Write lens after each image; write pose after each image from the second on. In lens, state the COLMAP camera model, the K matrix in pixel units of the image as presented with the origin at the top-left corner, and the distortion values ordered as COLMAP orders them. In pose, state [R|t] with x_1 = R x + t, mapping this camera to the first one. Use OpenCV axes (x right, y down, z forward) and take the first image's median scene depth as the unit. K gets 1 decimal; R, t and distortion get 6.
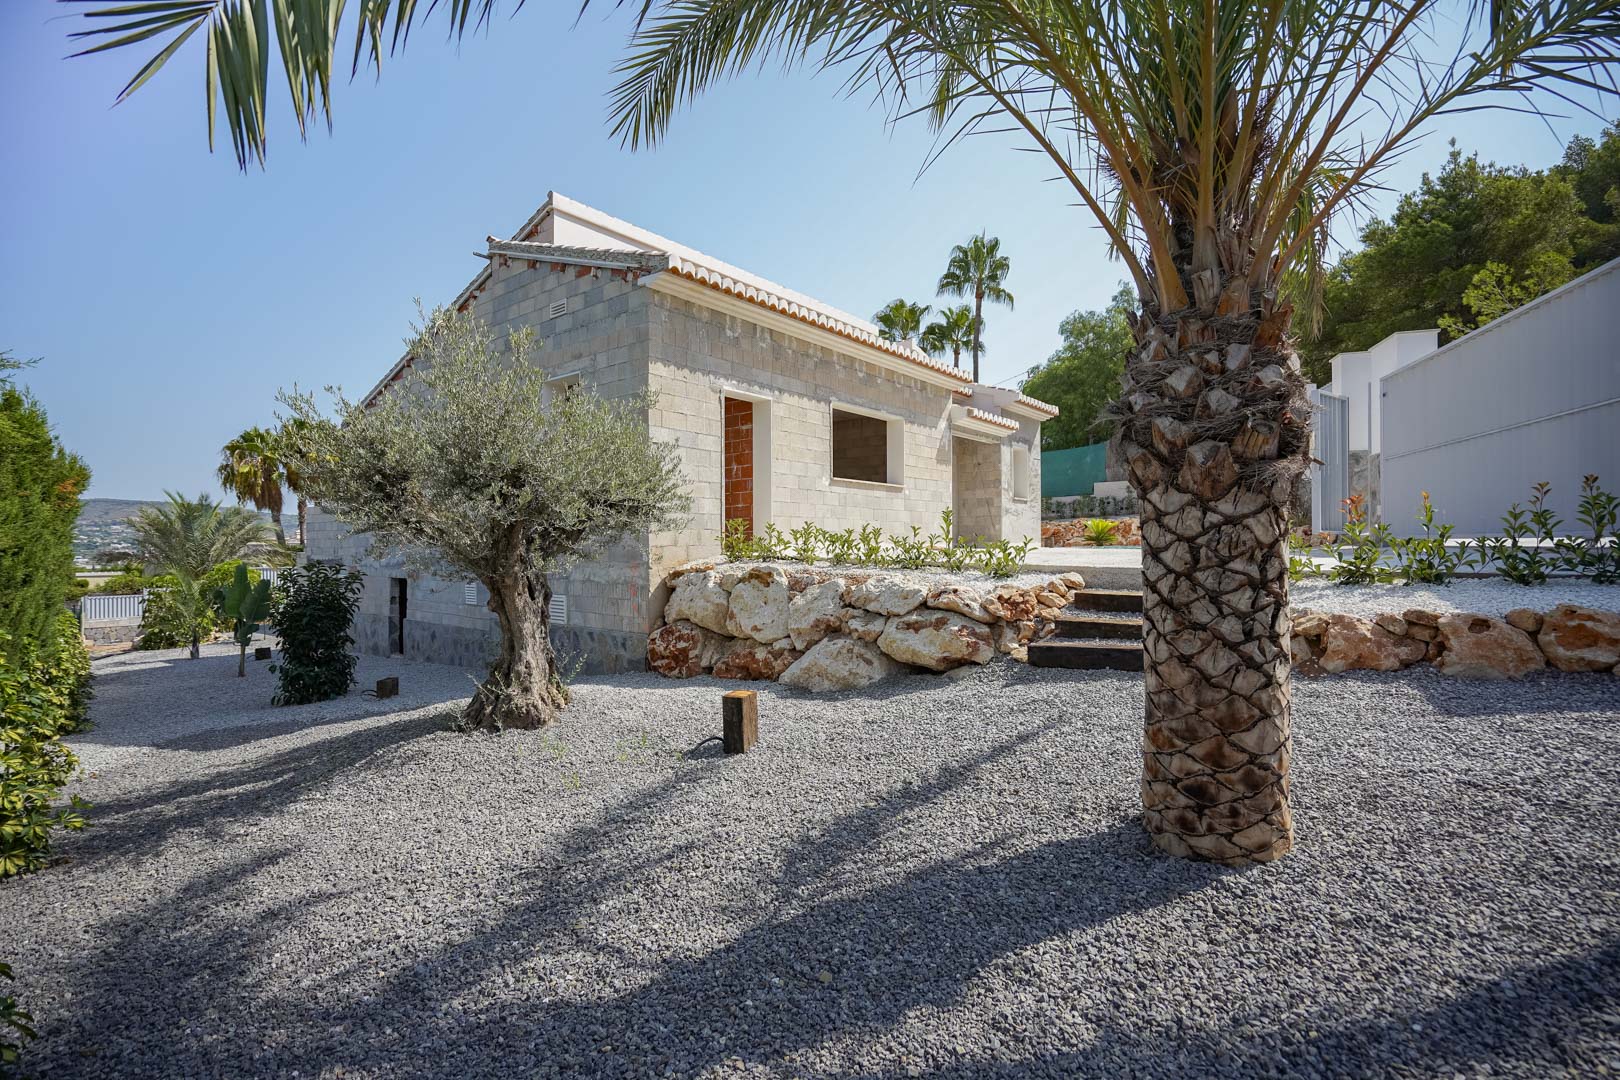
lens RADIAL K [[734.2, 0, 809.5], [0, 734.2, 543.0], [0, 0, 1]] dist [0.001481, 0.001714]
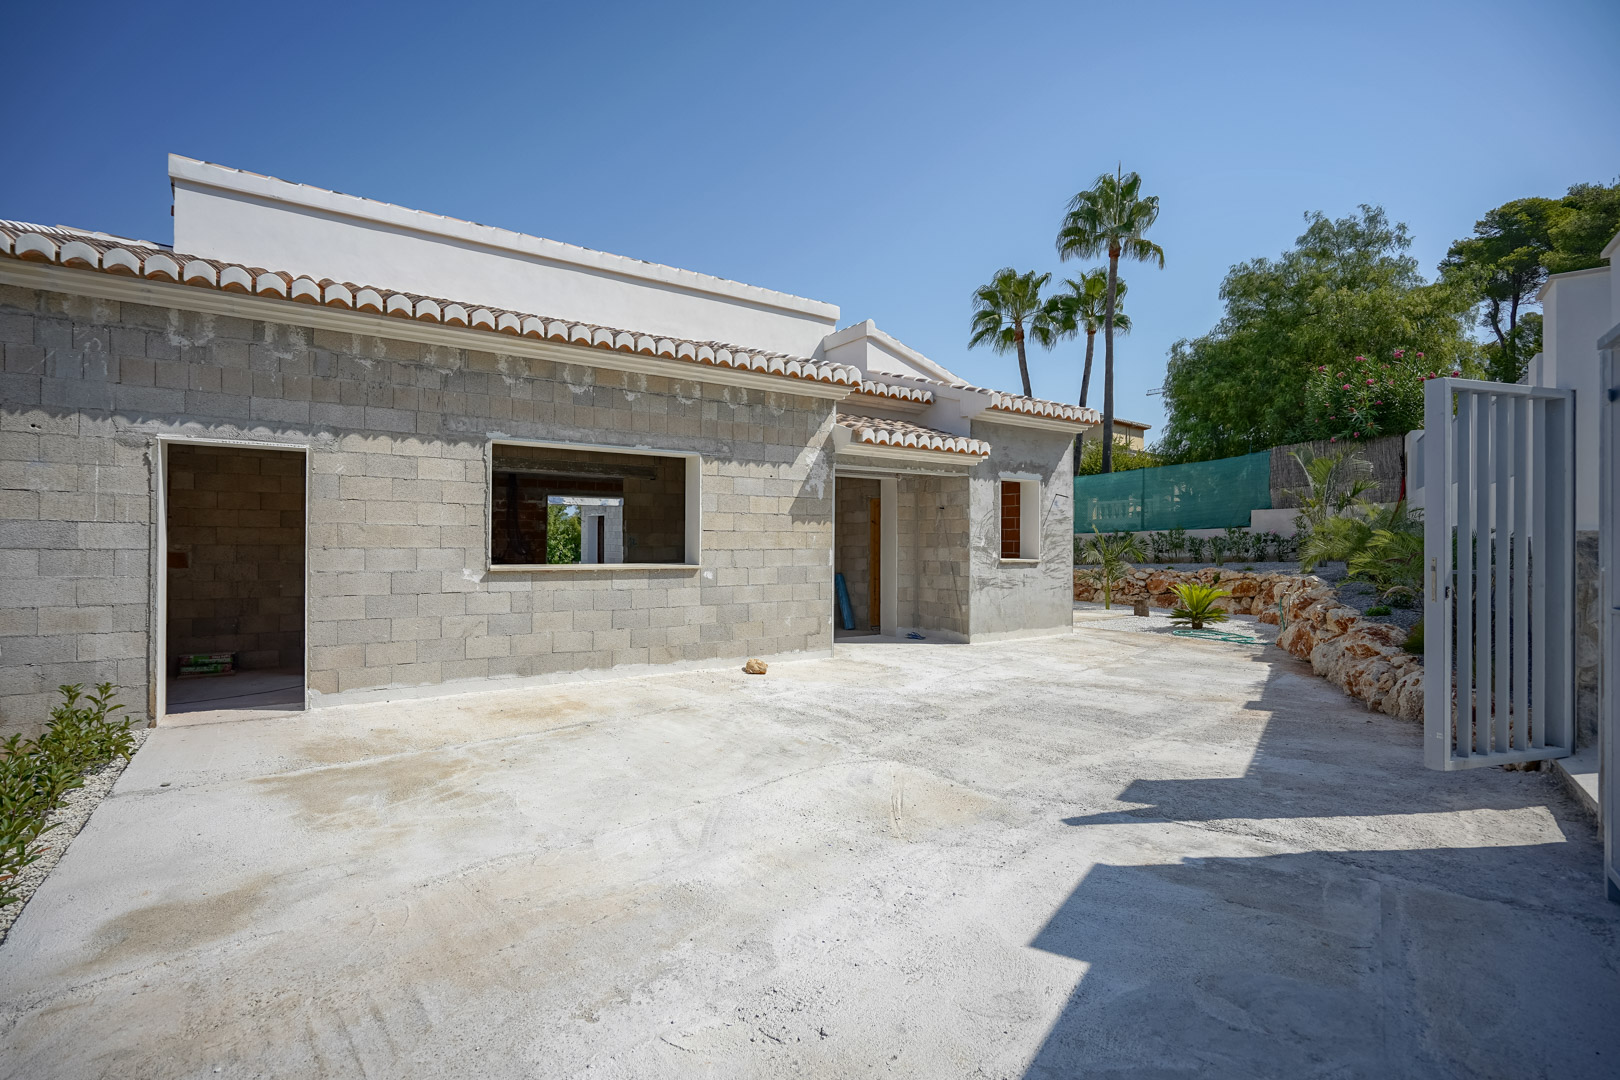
lens RADIAL K [[753.8, 0, 810.0], [0, 753.8, 540.0], [0, 0, 1]] dist [-0.000142, 0.001463]
pose [[0.956238, 0.004774, -0.292550, 0.204229], [-0.006213, 0.999973, -0.003989, -0.049546], [0.292523, 0.005632, 0.956242, 0.220608]]
